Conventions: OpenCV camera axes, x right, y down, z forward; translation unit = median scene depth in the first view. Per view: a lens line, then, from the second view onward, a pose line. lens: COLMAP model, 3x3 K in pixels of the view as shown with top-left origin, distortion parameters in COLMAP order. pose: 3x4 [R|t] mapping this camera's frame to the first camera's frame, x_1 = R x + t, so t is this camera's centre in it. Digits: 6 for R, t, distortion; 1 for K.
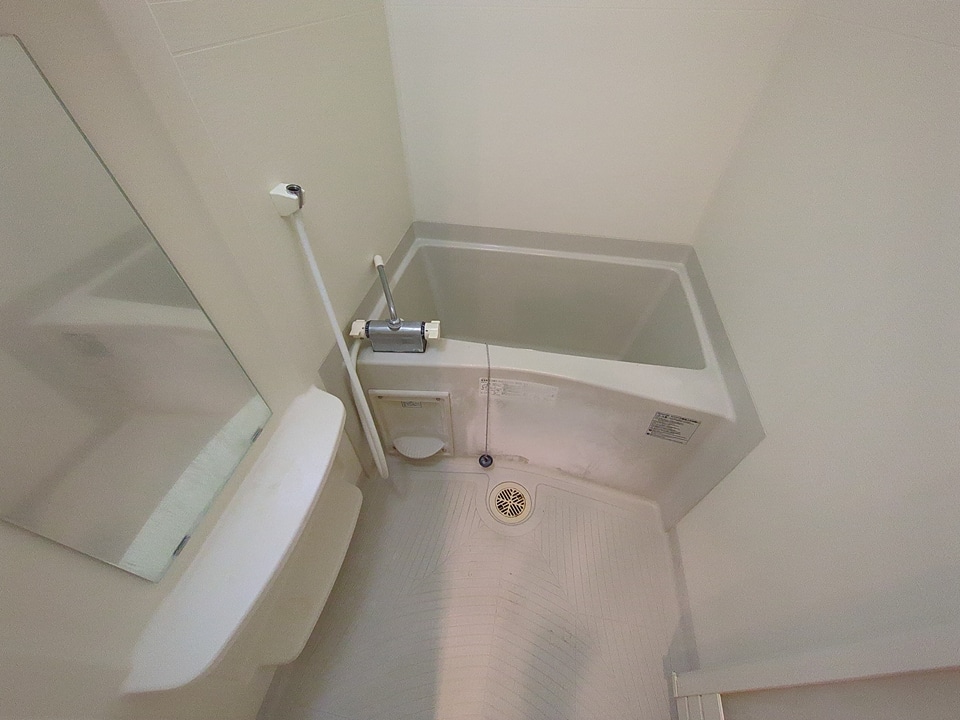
lens RADIAL K [[377.0, 0, 481.7], [0, 377.0, 360.6], [0, 0, 1]] dist [0.008013, -0.000050]
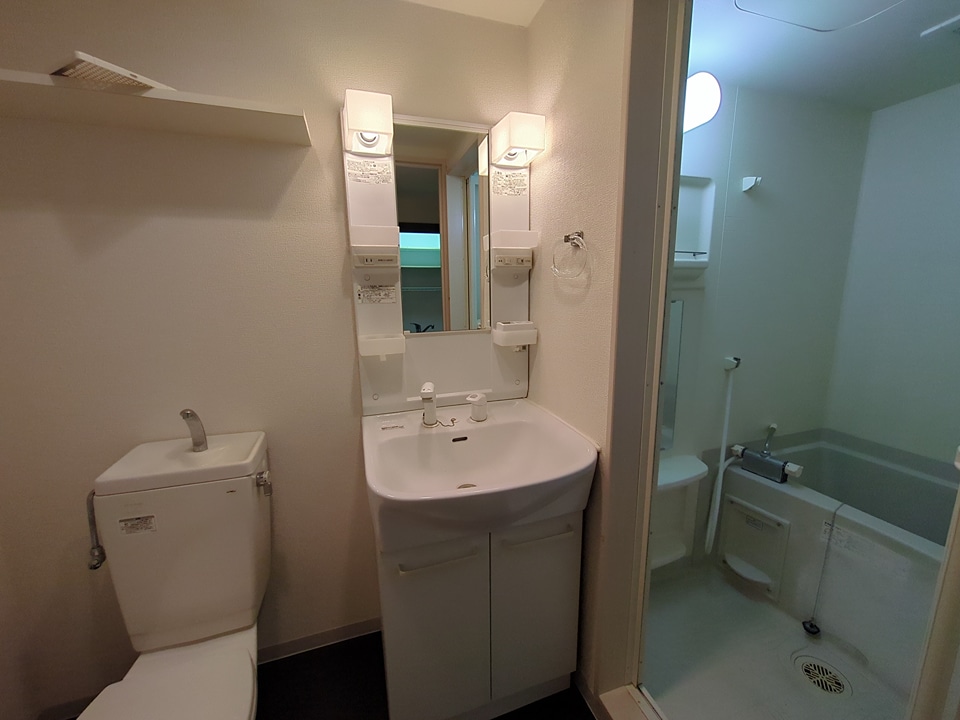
lens RADIAL K [[377.0, 0, 476.2], [0, 377.0, 360.6], [0, 0, 1]] dist [0.008013, -0.000050]
pose [[0.475433, 0.152992, -0.866347, 0.444998], [-0.618884, 0.758053, -0.205763, 0.600139], [0.625257, 0.633994, 0.455088, -0.618709]]
